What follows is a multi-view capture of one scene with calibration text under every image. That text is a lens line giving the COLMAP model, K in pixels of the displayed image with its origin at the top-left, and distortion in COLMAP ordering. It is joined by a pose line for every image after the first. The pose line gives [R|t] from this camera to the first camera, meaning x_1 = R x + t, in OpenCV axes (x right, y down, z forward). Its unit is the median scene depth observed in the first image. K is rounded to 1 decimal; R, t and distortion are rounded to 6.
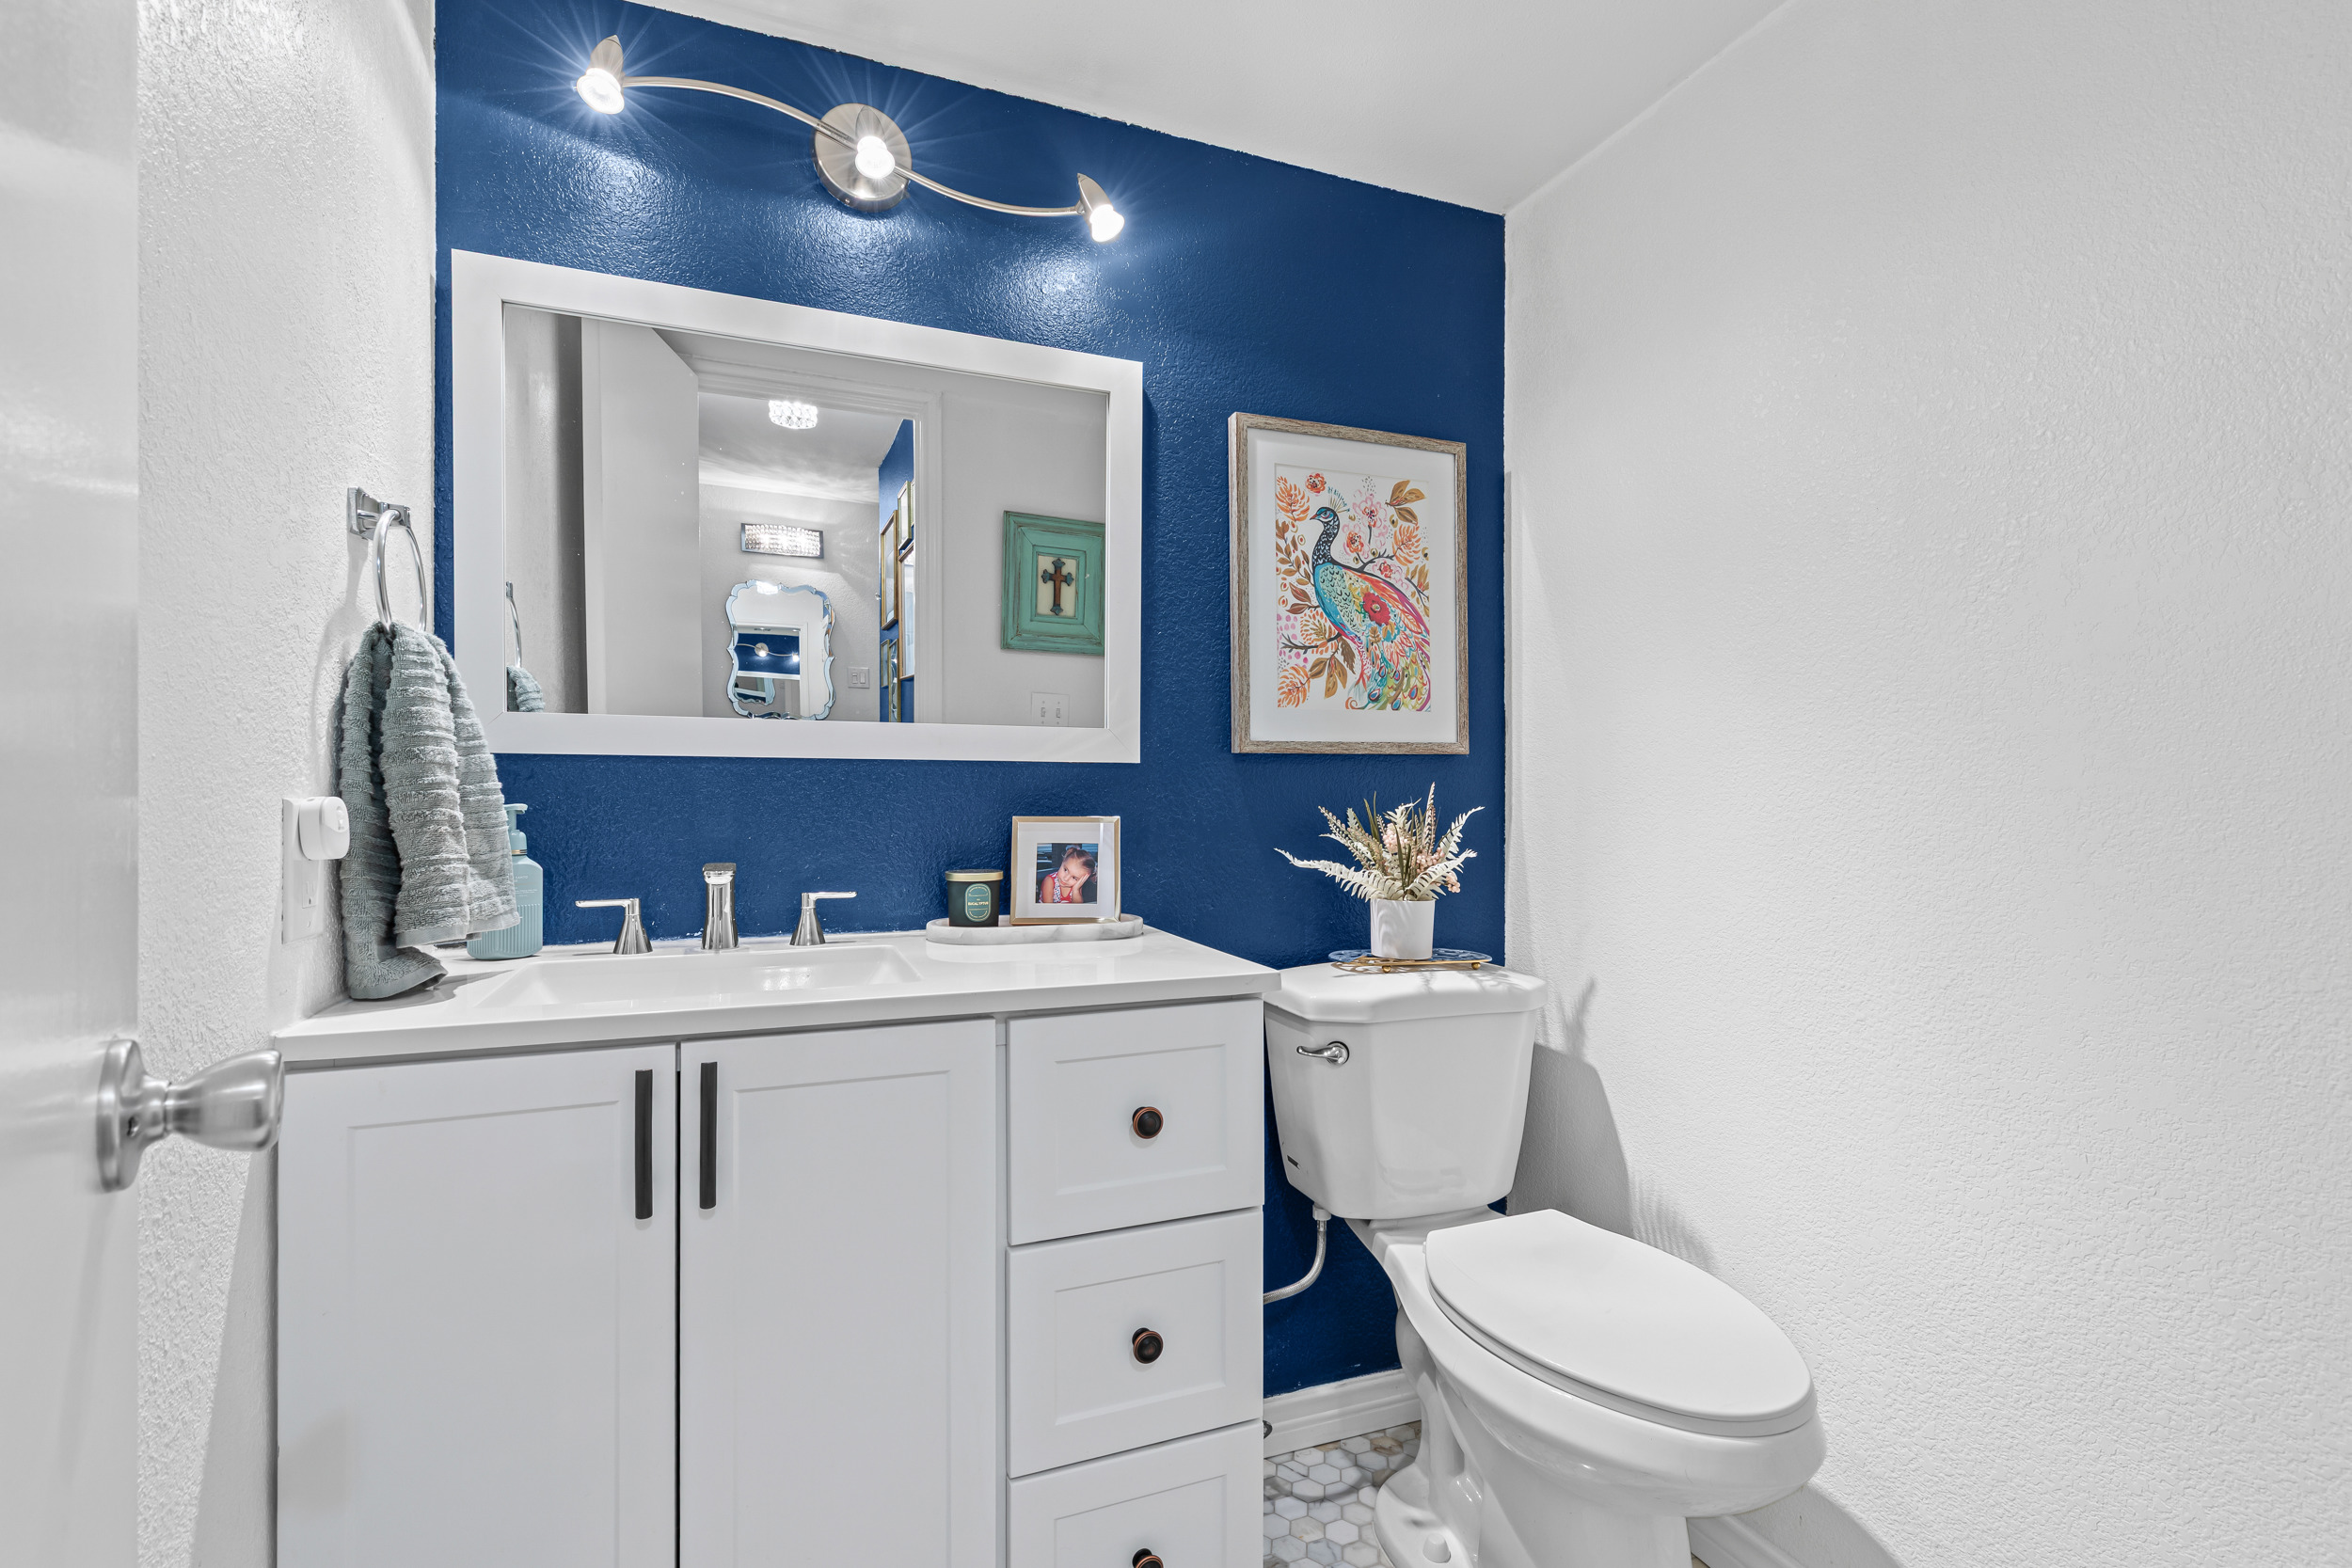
lens RADIAL K [[1061.9, 0, 1168.0], [0, 1061.9, 798.6], [0, 0, 1]] dist [0.006381, -0.000165]
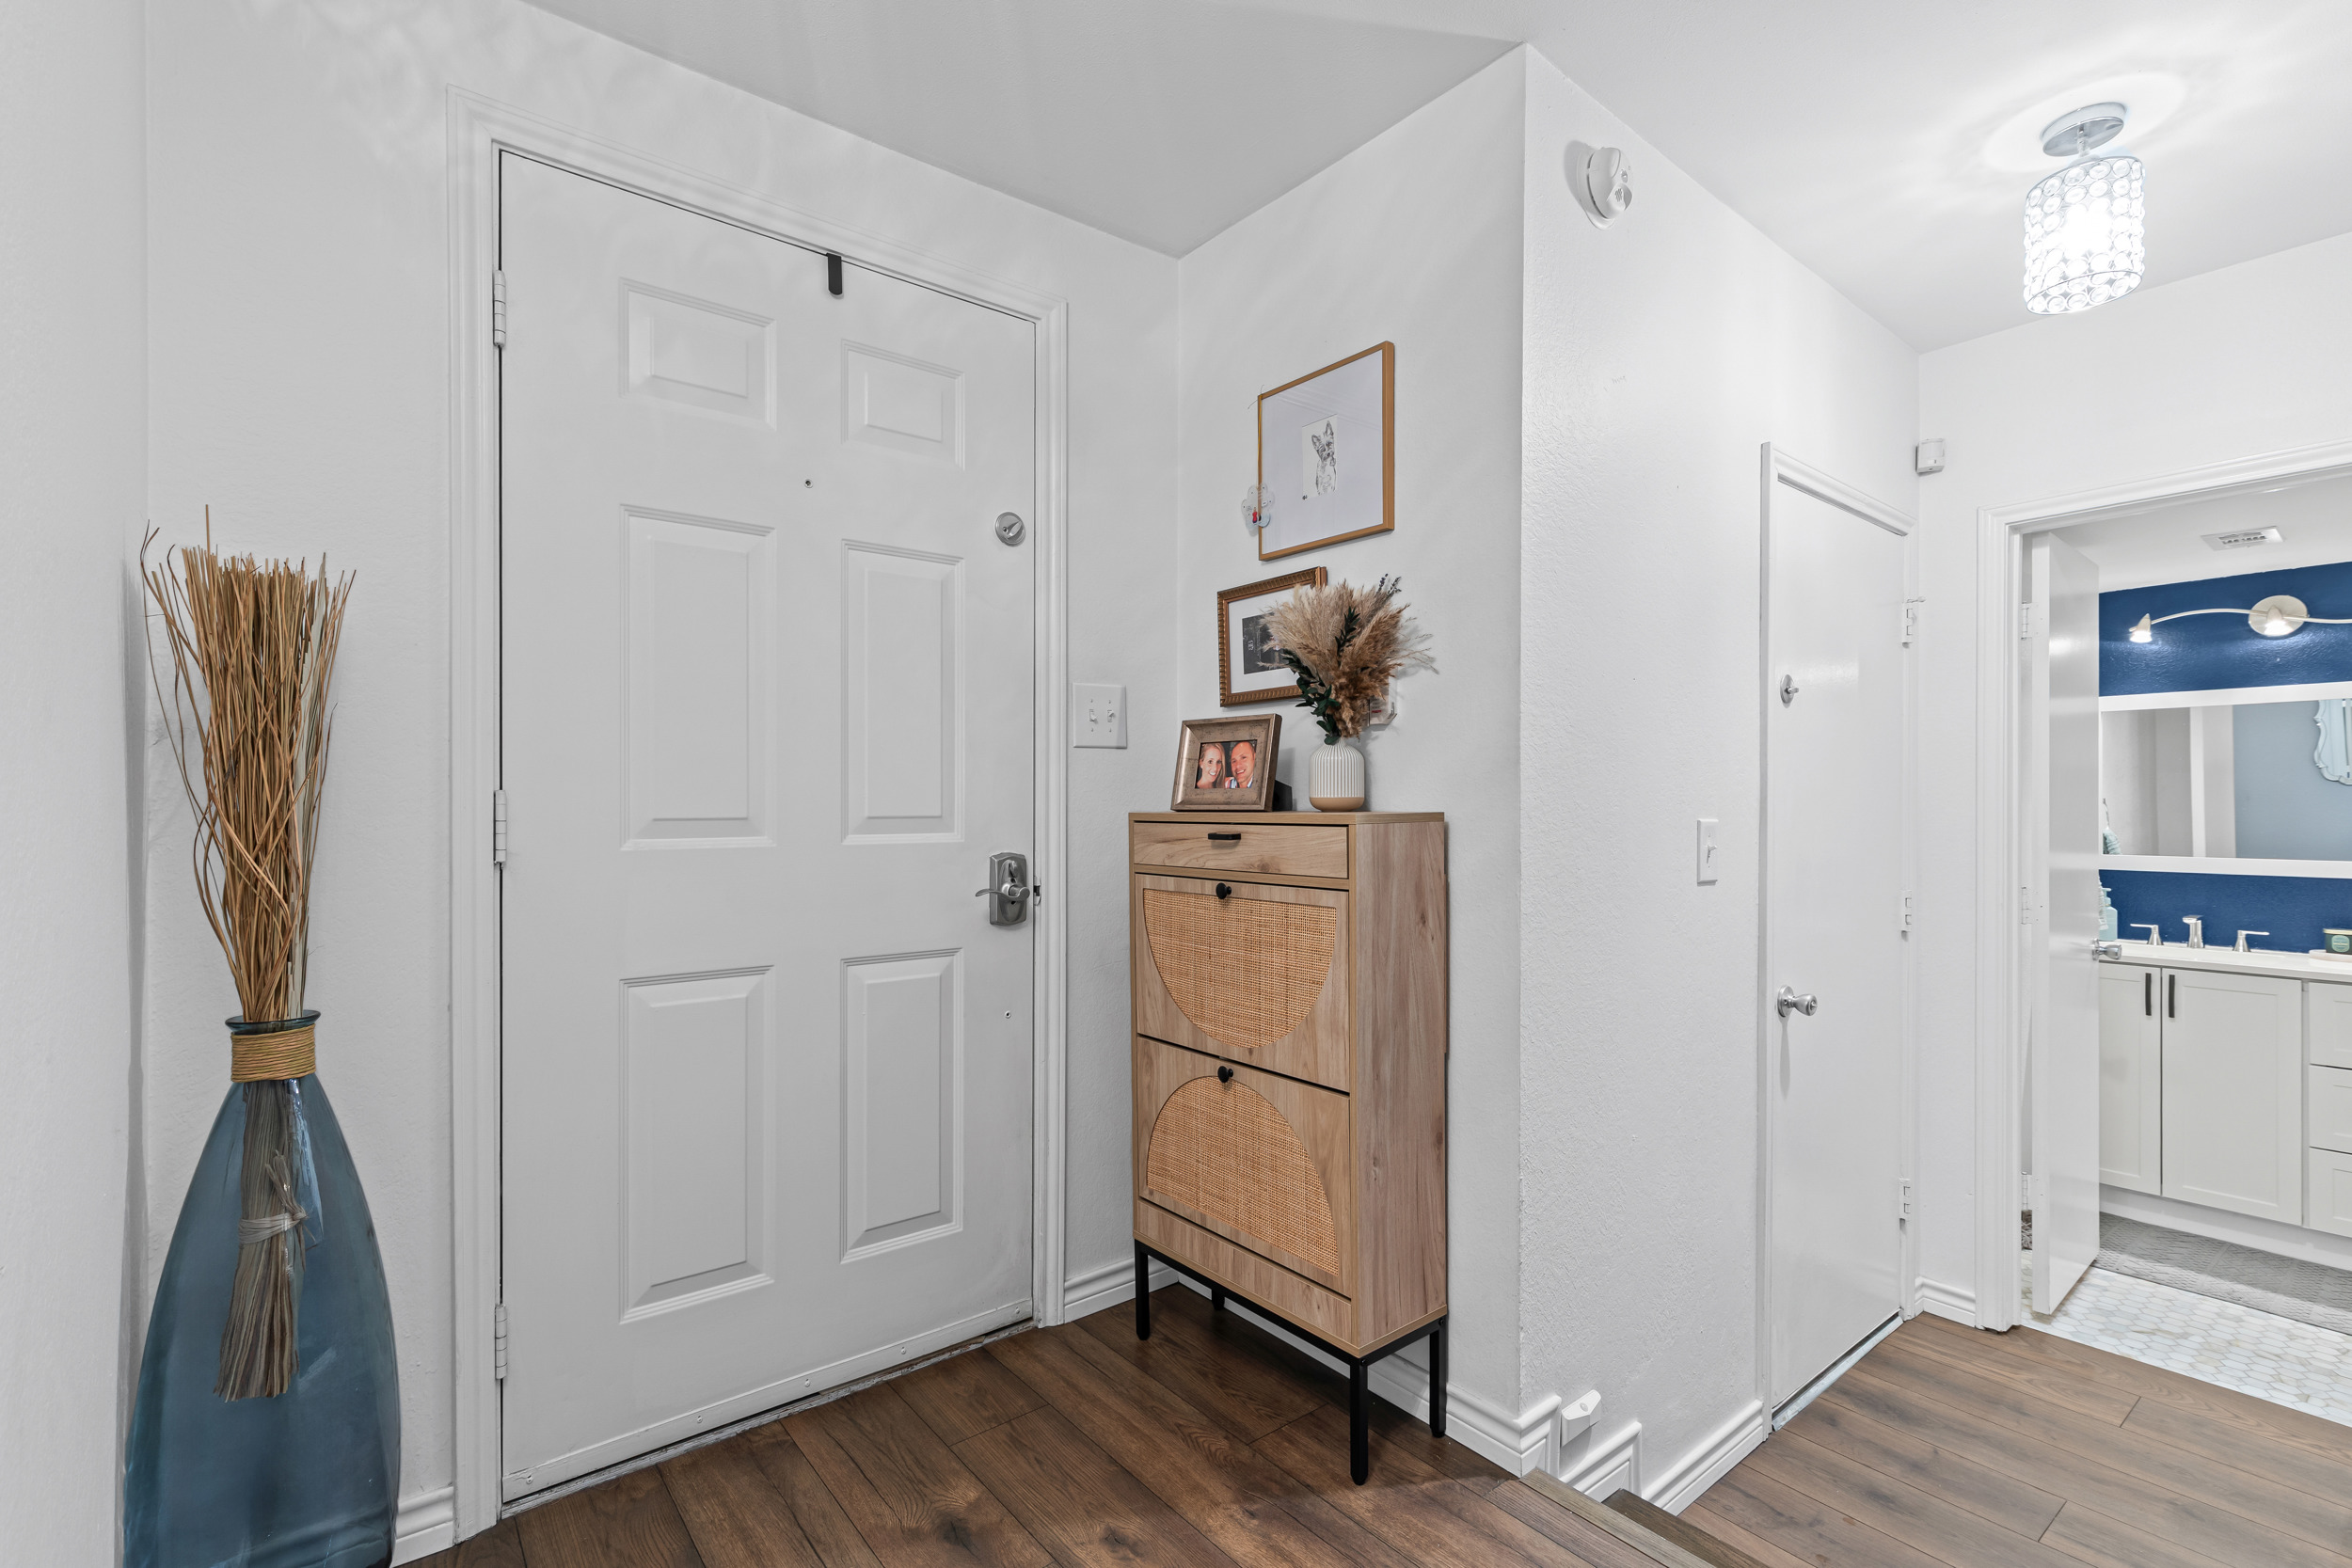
lens RADIAL K [[1061.9, 0, 1168.0], [0, 1061.9, 798.6], [0, 0, 1]] dist [0.006381, -0.000165]
pose [[0.292536, -0.011411, -0.956186, 1.385611], [-0.002479, 0.999916, -0.012692, -0.191582], [0.956251, 0.006083, 0.292483, -2.237161]]
